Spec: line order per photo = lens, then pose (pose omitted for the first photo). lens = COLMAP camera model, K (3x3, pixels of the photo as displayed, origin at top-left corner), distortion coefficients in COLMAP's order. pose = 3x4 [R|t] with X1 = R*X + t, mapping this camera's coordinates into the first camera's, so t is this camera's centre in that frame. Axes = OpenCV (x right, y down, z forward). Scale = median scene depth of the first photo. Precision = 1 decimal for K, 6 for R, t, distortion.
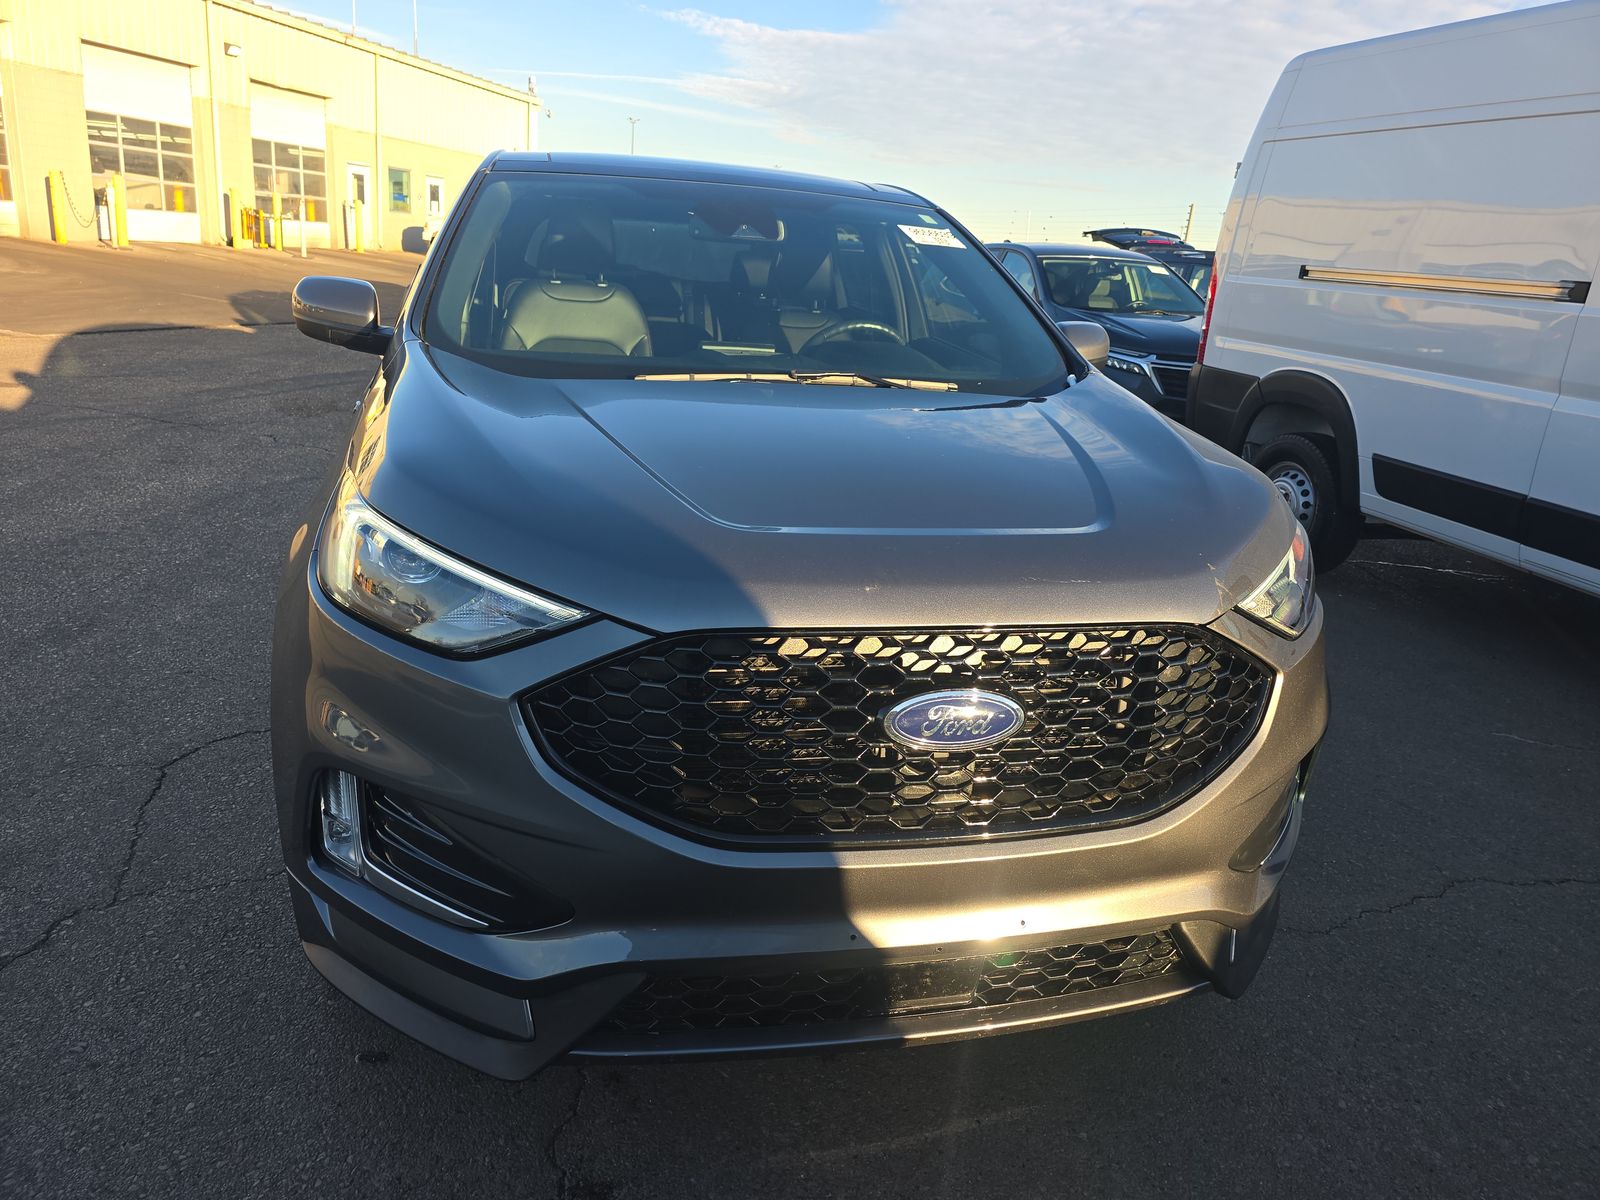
lens RADIAL K [[1054.7, 0, 810.3], [0, 1054.7, 632.3], [0, 0, 1]] dist [0.057351, -0.048048]
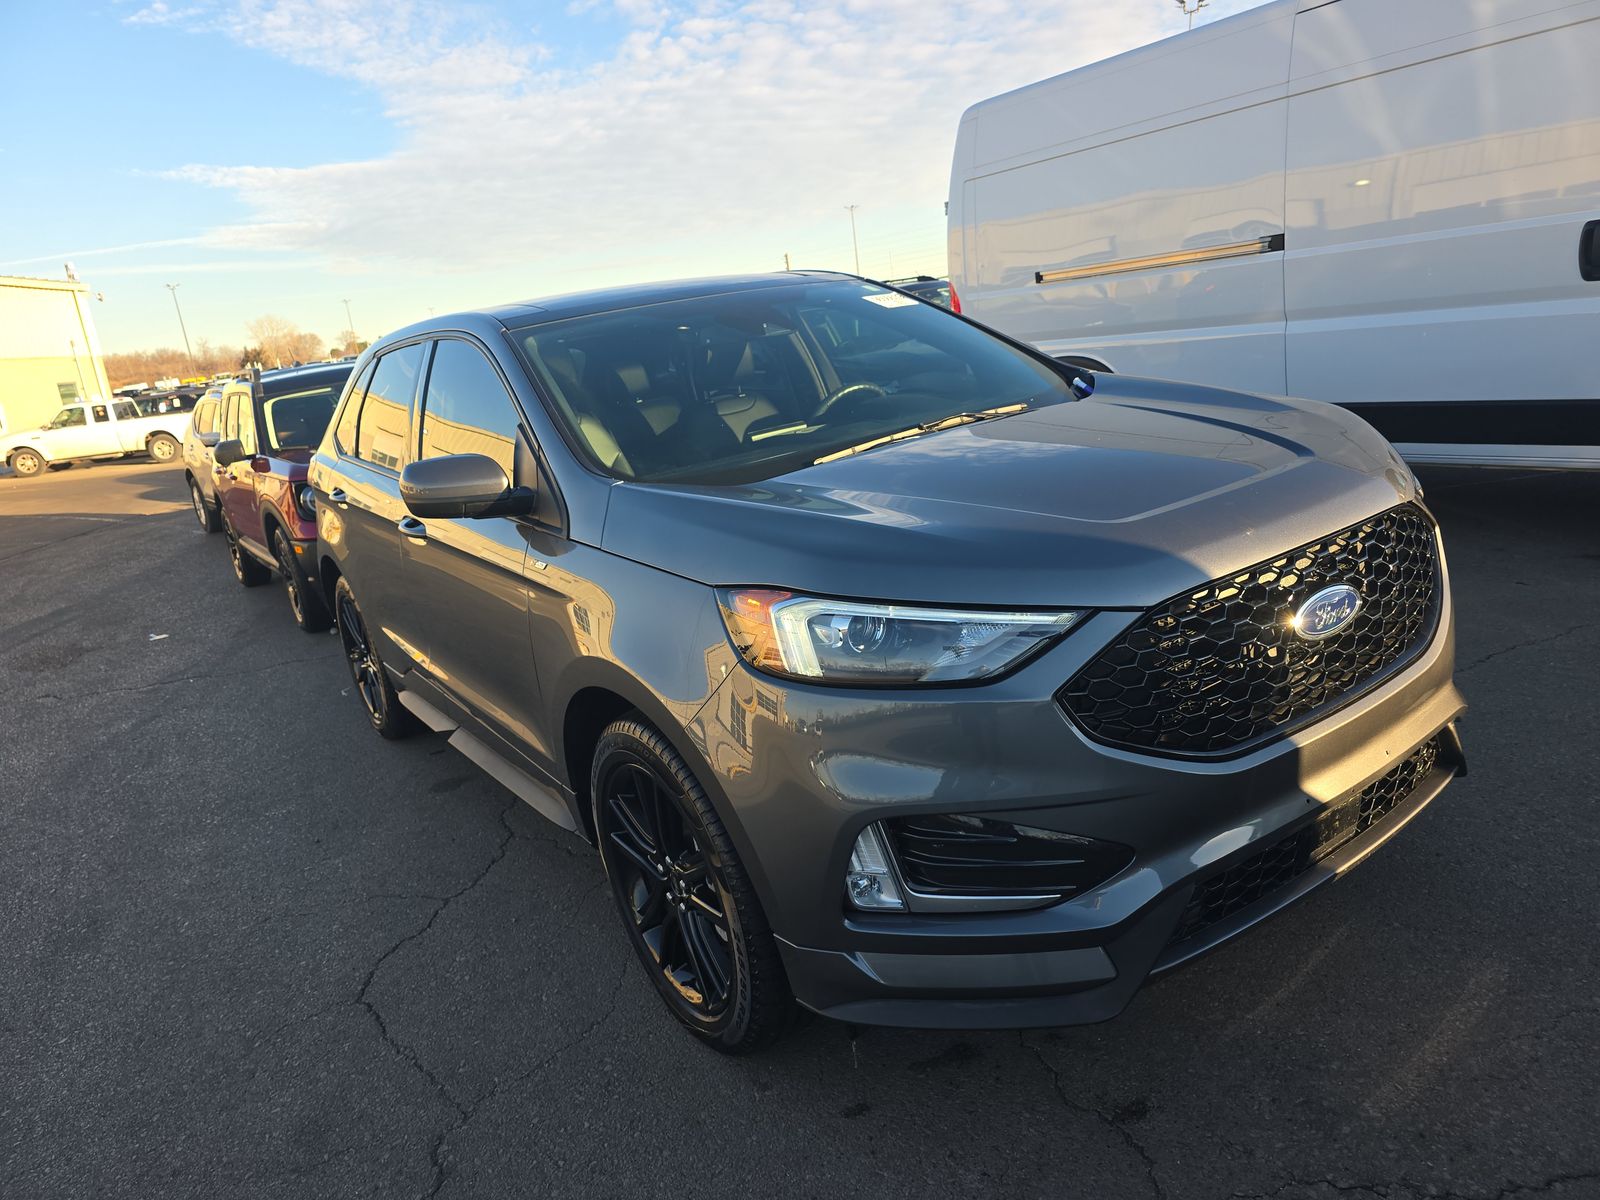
lens RADIAL K [[1054.7, 0, 810.3], [0, 1054.7, 632.3], [0, 0, 1]] dist [0.057351, -0.048048]
pose [[0.909739, -0.300465, 0.286524, -0.230008], [0.319272, 0.947448, -0.020168, -0.019421], [-0.265406, 0.109827, 0.957861, -0.025017]]
